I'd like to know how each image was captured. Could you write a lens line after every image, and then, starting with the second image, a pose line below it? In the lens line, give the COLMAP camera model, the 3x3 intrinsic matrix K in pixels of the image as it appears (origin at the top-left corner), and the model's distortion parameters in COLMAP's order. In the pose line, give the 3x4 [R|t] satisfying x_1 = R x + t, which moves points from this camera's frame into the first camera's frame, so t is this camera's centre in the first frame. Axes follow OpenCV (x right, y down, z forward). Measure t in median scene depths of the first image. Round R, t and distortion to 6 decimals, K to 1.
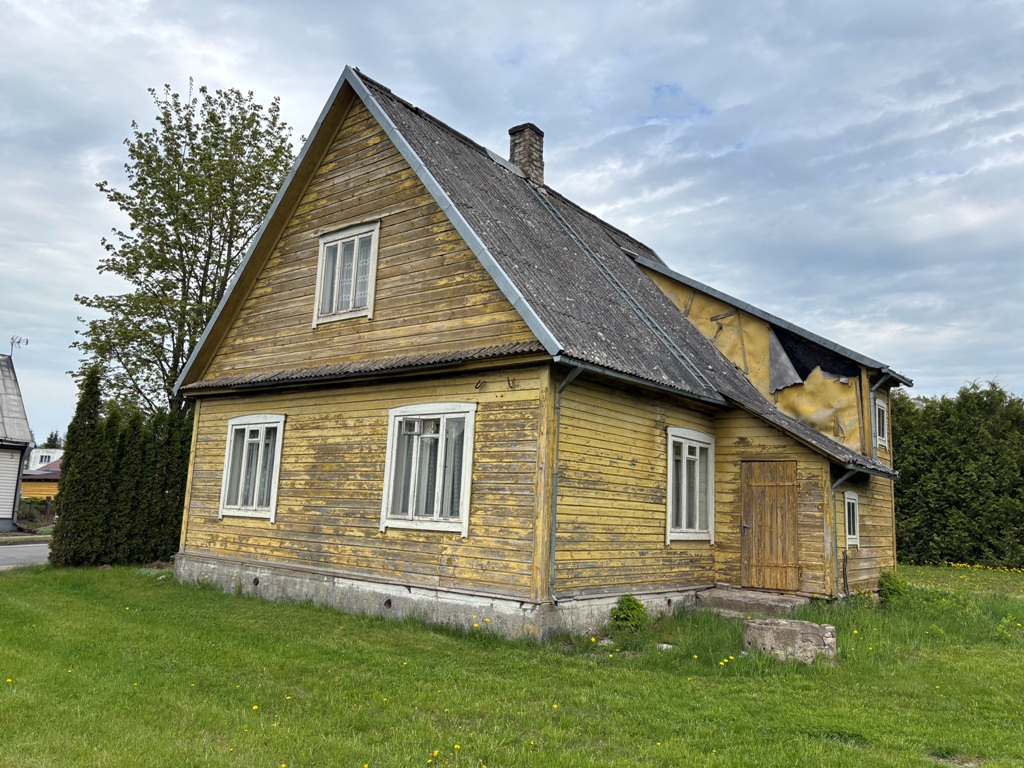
lens RADIAL K [[767.2, 0, 509.3], [0, 767.2, 387.8], [0, 0, 1]] dist [0.072511, -0.101795]
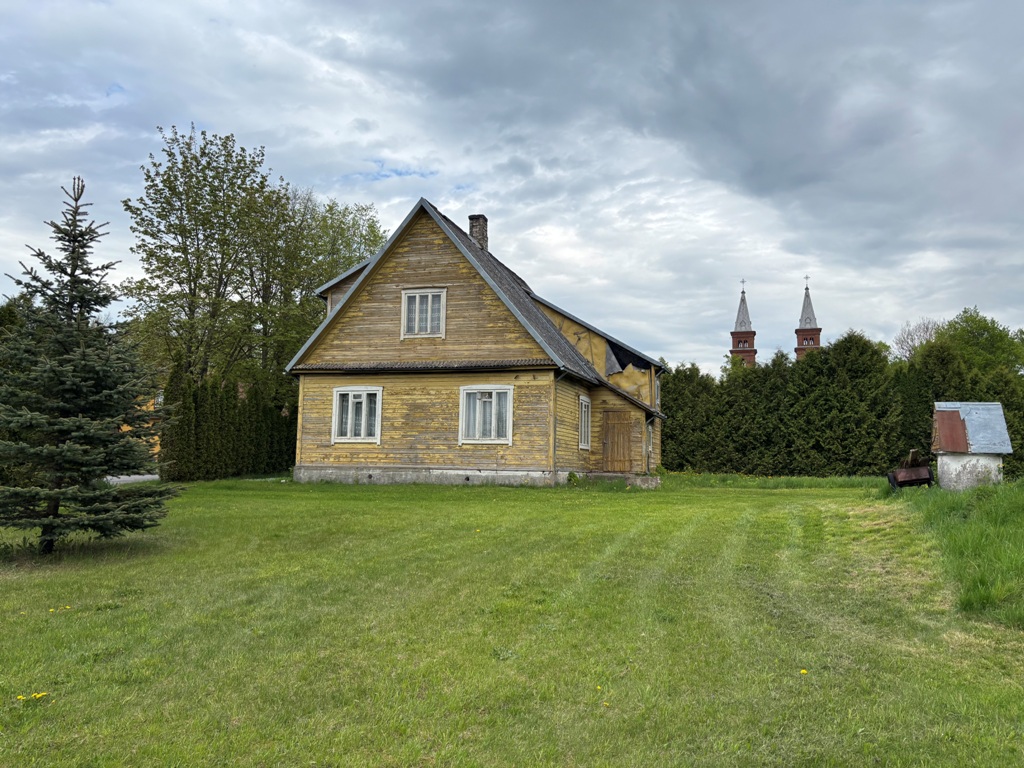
lens RADIAL K [[781.0, 0, 512.0], [0, 781.0, 384.0], [0, 0, 1]] dist [0.191753, -0.439257]
pose [[0.933494, 0.011850, 0.358397, -0.702727], [-0.033430, 0.997977, 0.054075, -0.086014], [-0.357032, -0.062460, 0.932002, -0.885034]]
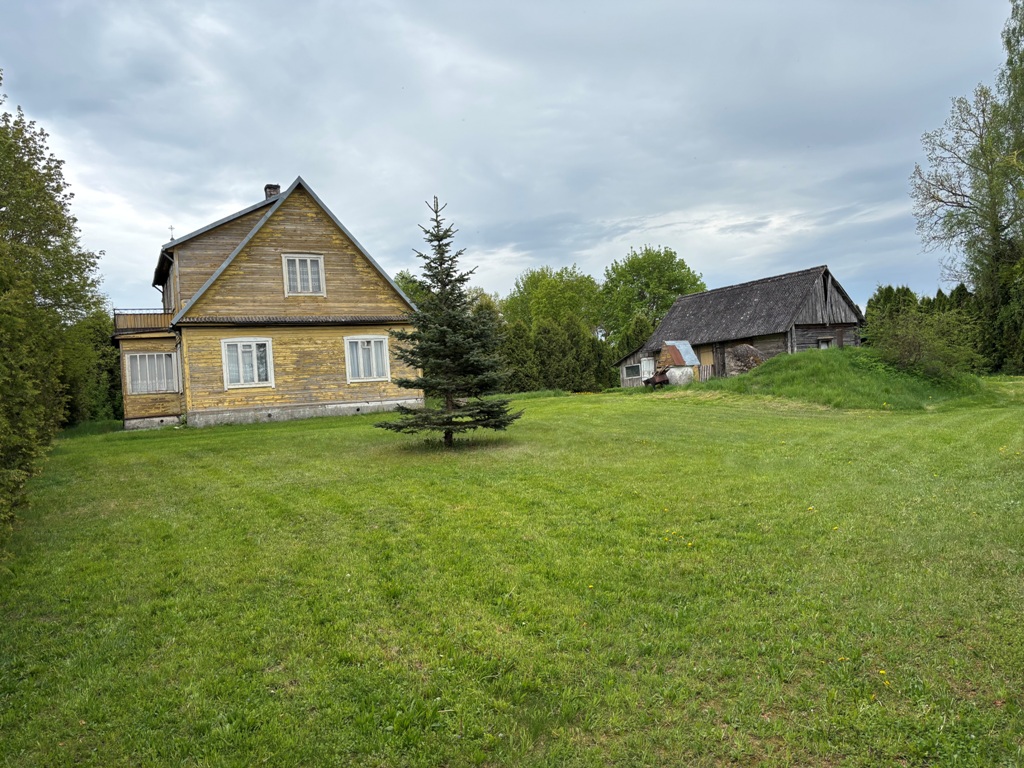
lens RADIAL K [[767.2, 0, 509.3], [0, 767.2, 387.8], [0, 0, 1]] dist [0.072511, -0.101795]
pose [[0.430046, -0.059930, 0.900816, -2.009343], [-0.051221, 0.994567, 0.090620, -0.055619], [-0.901353, -0.085111, 0.424640, -0.515800]]
